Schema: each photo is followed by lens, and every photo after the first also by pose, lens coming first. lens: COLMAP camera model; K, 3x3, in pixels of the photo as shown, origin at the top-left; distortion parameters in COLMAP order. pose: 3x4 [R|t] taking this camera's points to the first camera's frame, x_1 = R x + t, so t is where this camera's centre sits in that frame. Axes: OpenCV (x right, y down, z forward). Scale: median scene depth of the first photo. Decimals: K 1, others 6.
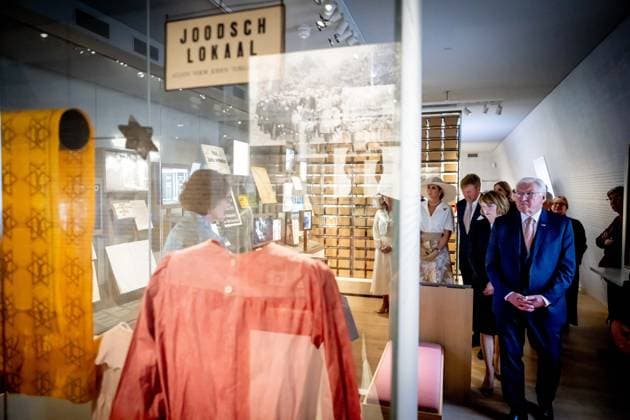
lens RADIAL K [[438.4, 0, 312.7], [0, 438.4, 209.9], [0, 0, 1]] dist [-0.007266, 0.001202]
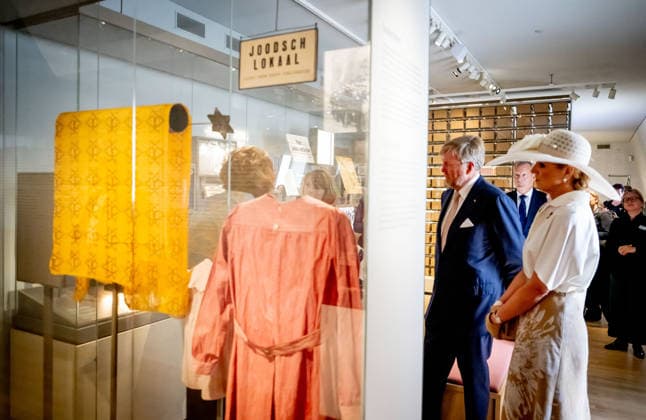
lens RADIAL K [[496.2, 0, 324.3], [0, 496.2, 208.3], [0, 0, 1]] dist [0.004030, -0.003096]
pose [[0.981051, 0.021367, -0.192569, 0.247543], [-0.022379, 0.999745, -0.003086, 0.108852], [0.192454, 0.007337, 0.981279, -0.512211]]
